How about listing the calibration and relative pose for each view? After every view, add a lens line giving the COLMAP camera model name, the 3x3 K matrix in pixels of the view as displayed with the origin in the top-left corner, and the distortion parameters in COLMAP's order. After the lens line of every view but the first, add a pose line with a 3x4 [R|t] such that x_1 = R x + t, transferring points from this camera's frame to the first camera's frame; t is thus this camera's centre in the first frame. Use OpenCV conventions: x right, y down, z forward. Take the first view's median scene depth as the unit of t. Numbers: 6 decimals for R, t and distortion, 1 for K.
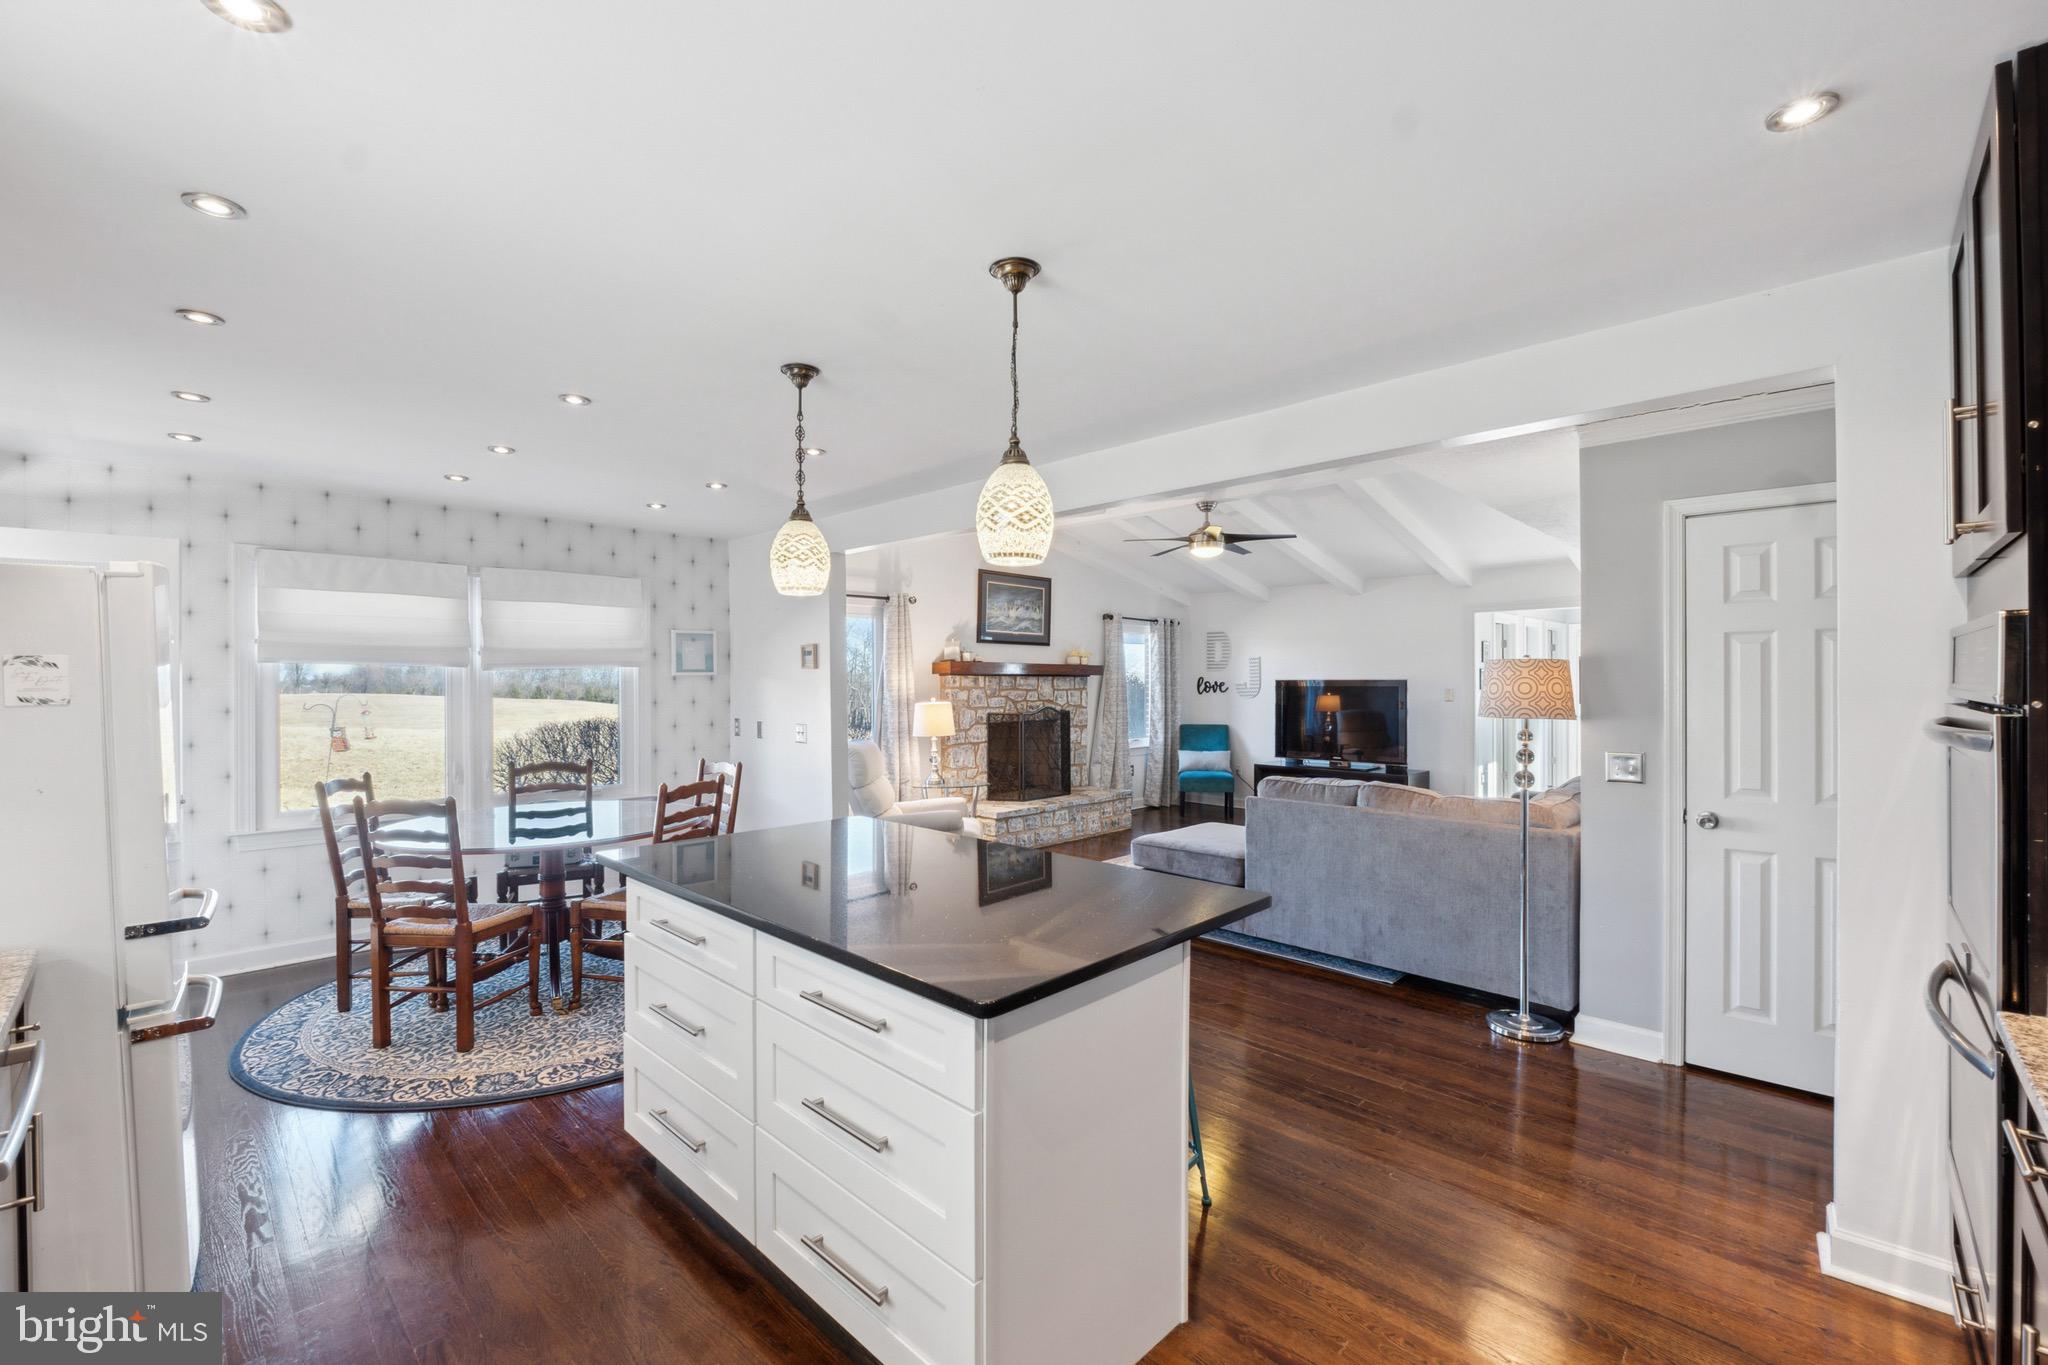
lens RADIAL K [[851.5, 0, 1029.3], [0, 851.5, 674.8], [0, 0, 1]] dist [-0.006308, -0.000110]
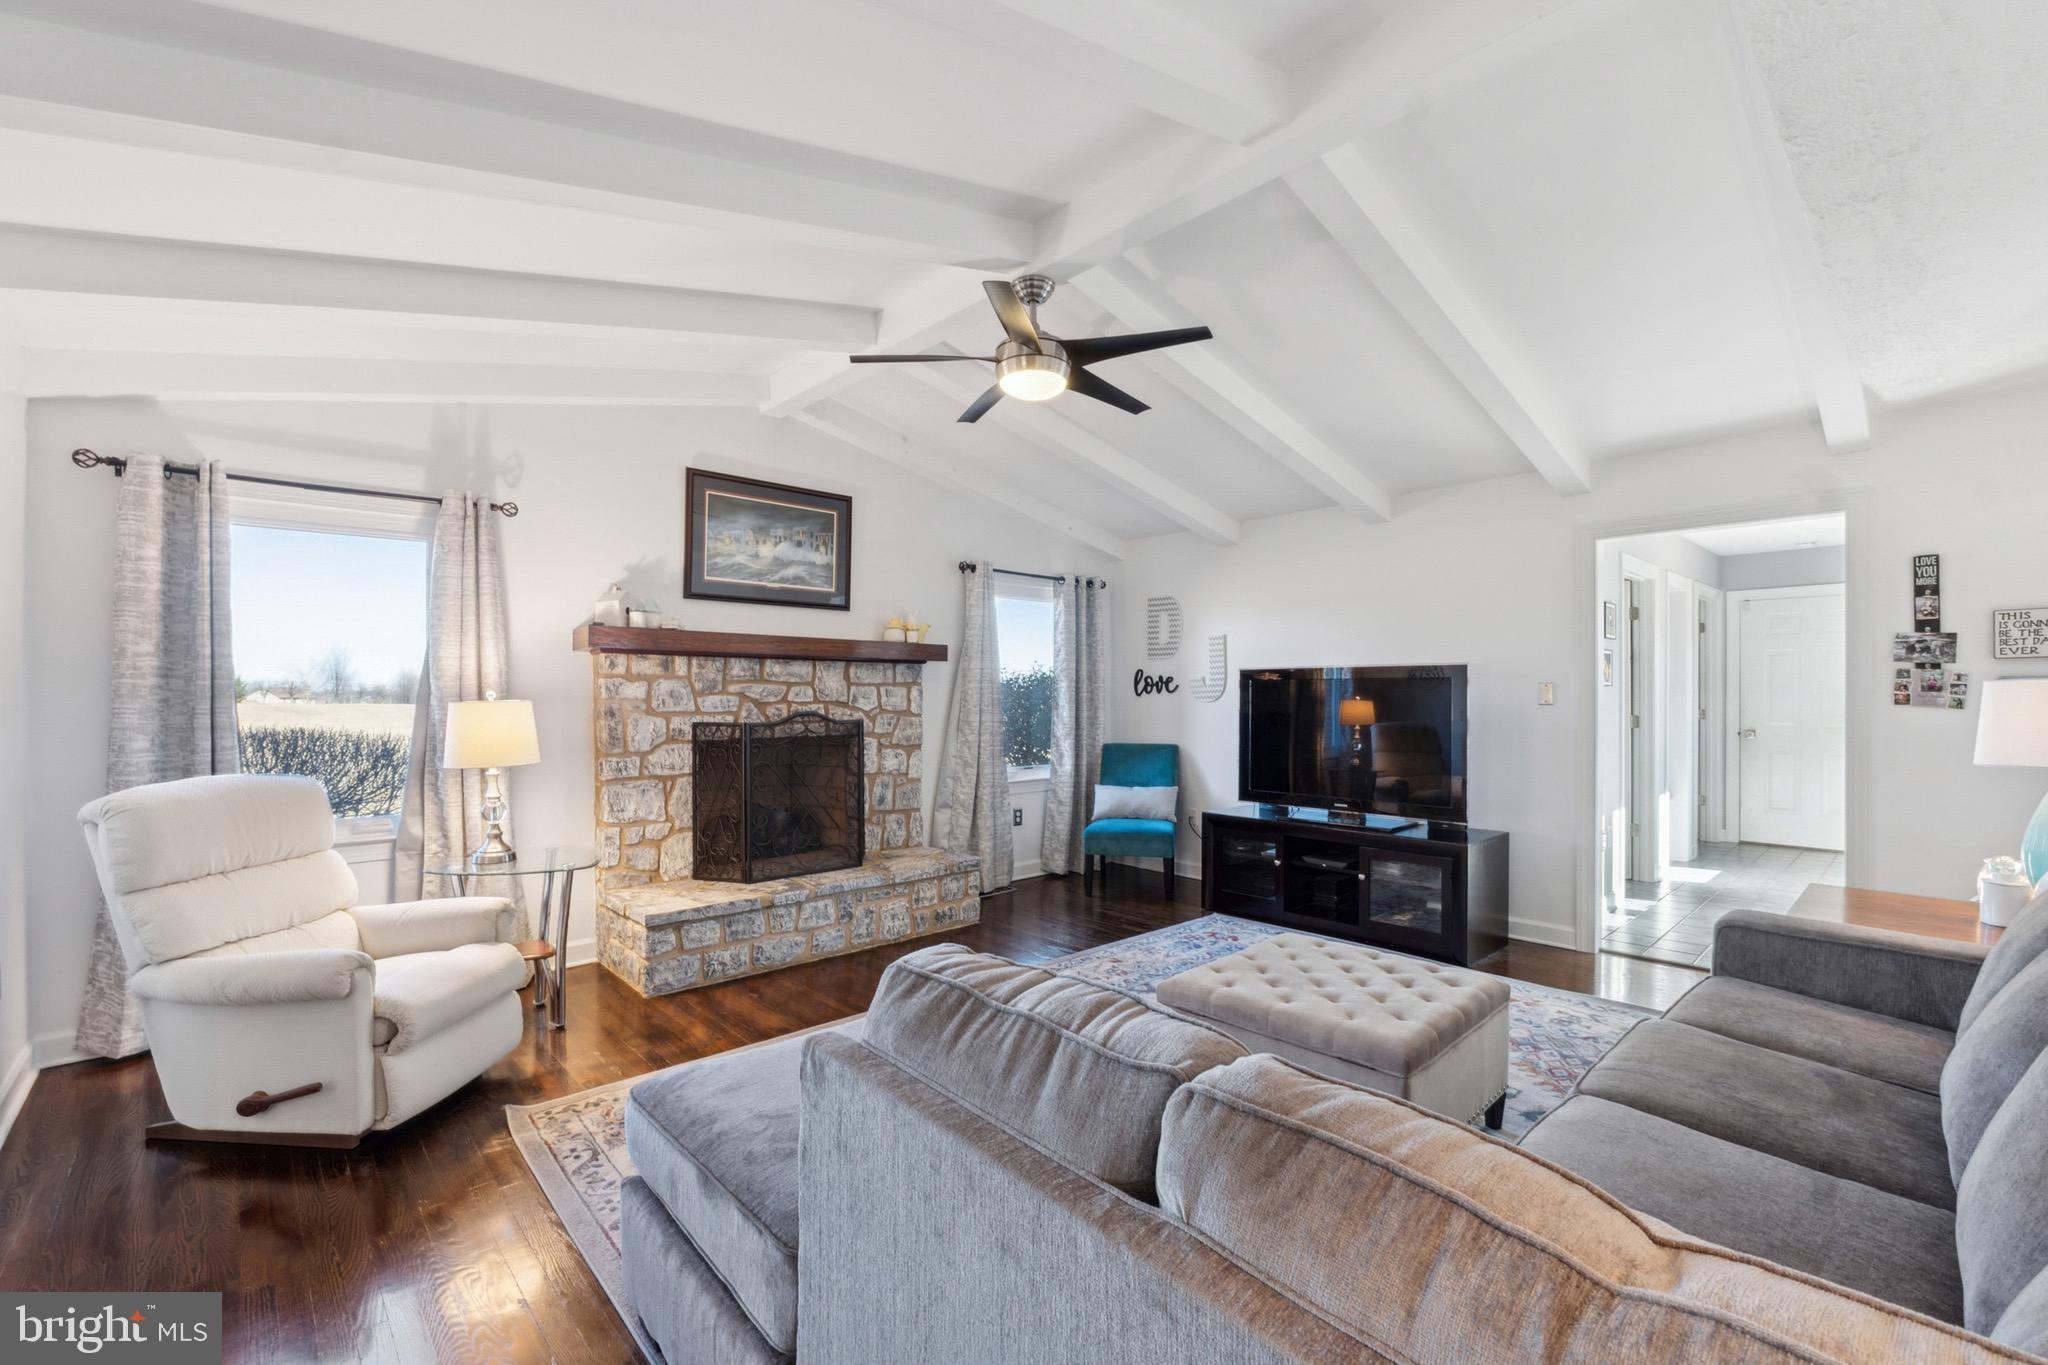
lens RADIAL K [[869.7, 0, 1024.7], [0, 869.7, 693.9], [0, 0, 1]] dist [-0.012536, -0.000075]
pose [[0.998048, 0.001104, -0.062438, 0.187522], [-0.000738, 0.999982, 0.005891, 0.020734], [0.062443, -0.005833, 0.998031, 0.411810]]
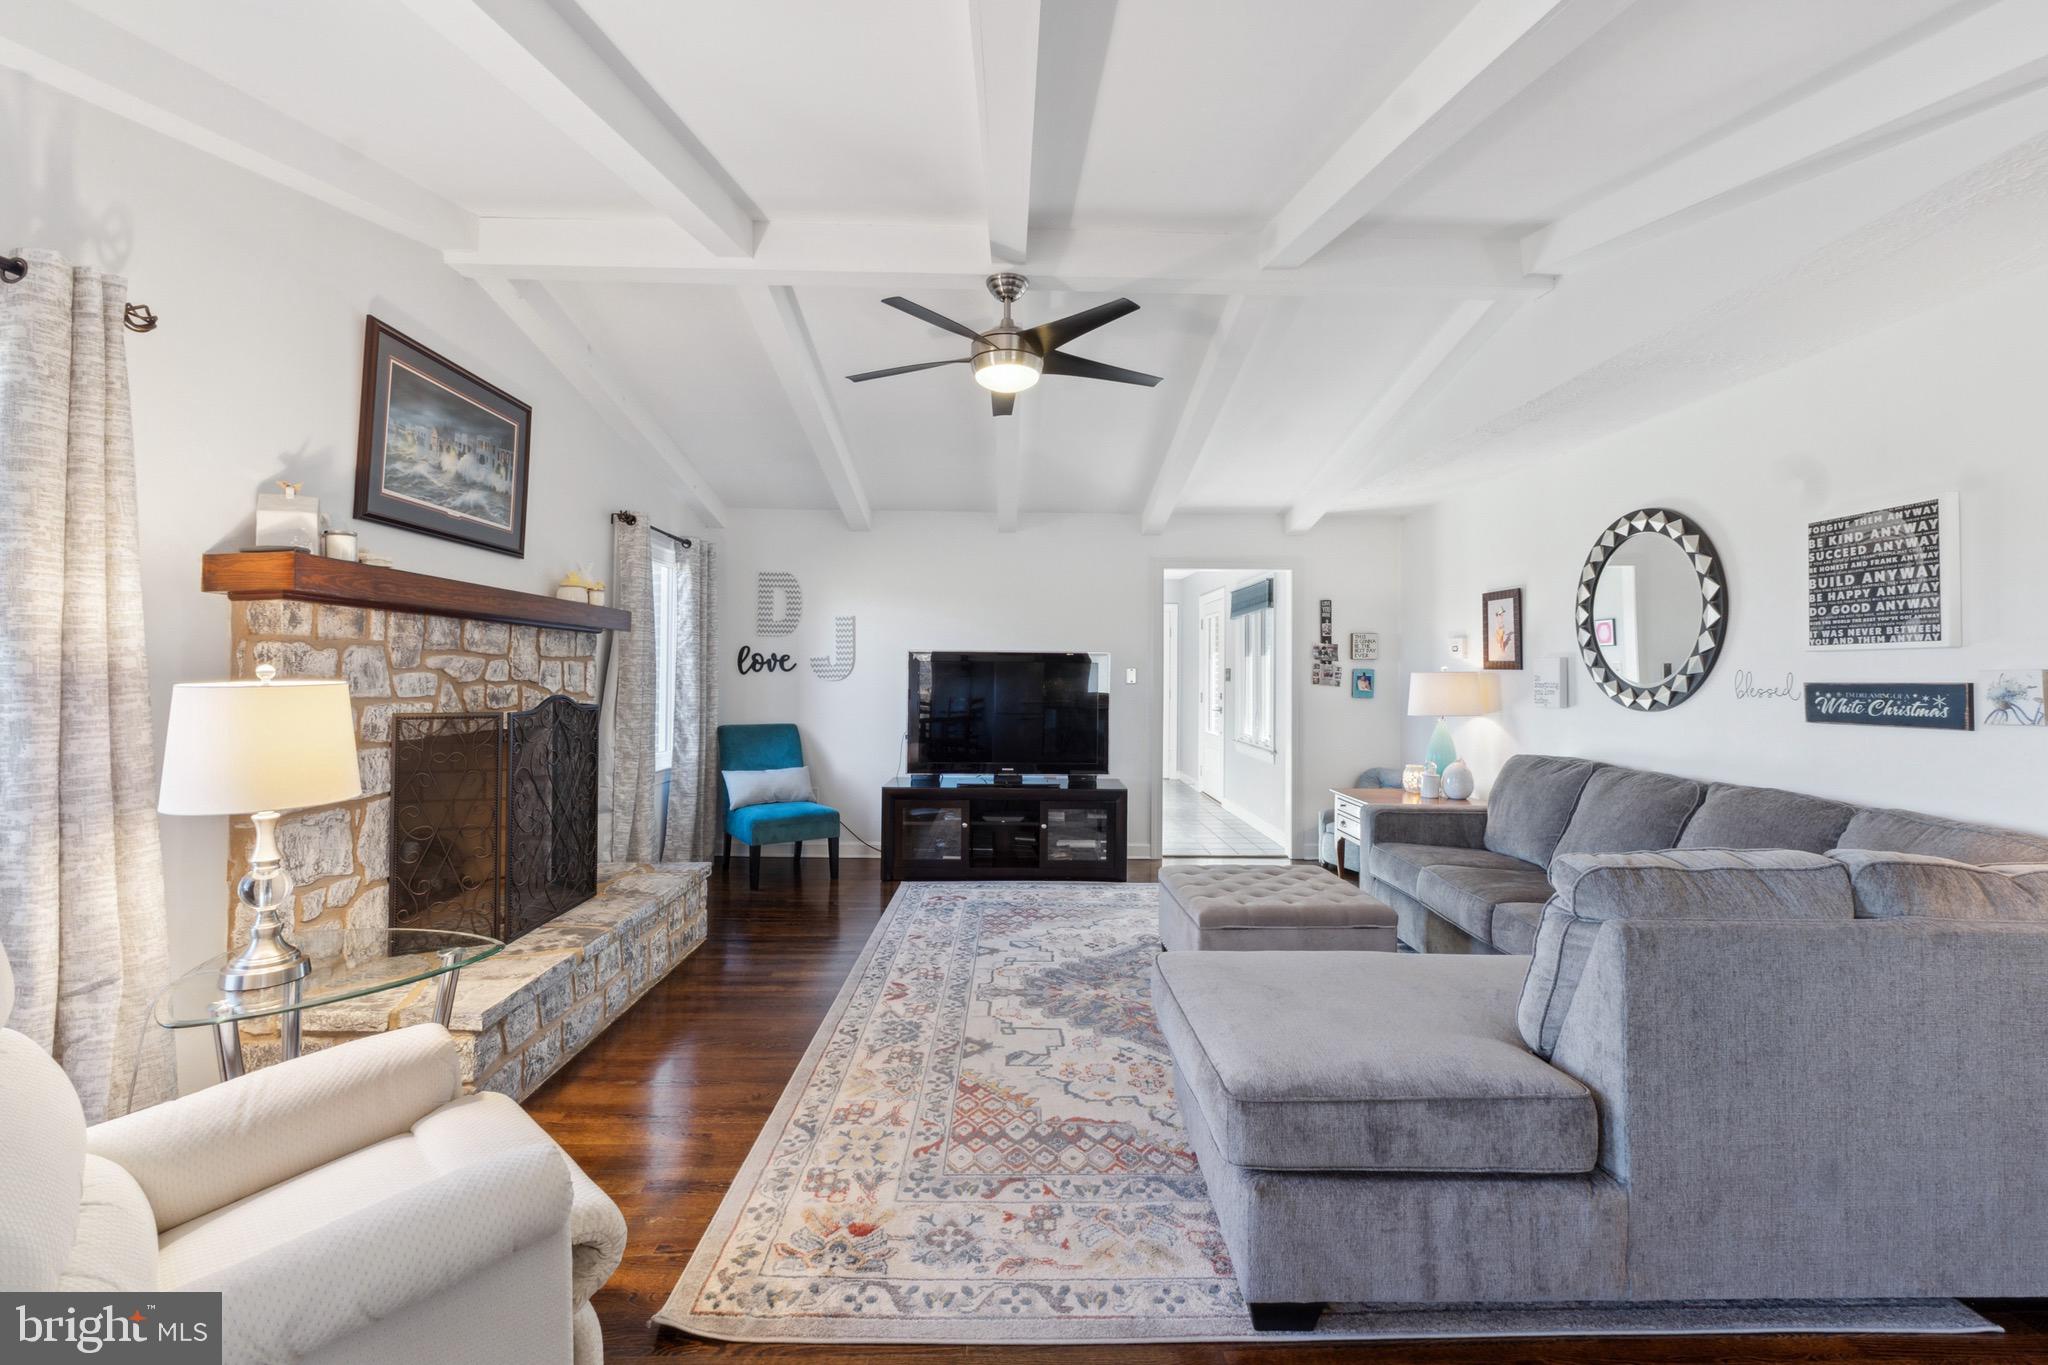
lens RADIAL K [[864.3, 0, 1028.4], [0, 864.3, 653.7], [0, 0, 1]] dist [-0.010996, -0.000211]
pose [[0.704247, 0.024801, 0.709522, -0.109043], [-0.015399, 0.999688, -0.019659, 0.020471], [-0.709788, 0.002918, 0.704409, 0.511117]]
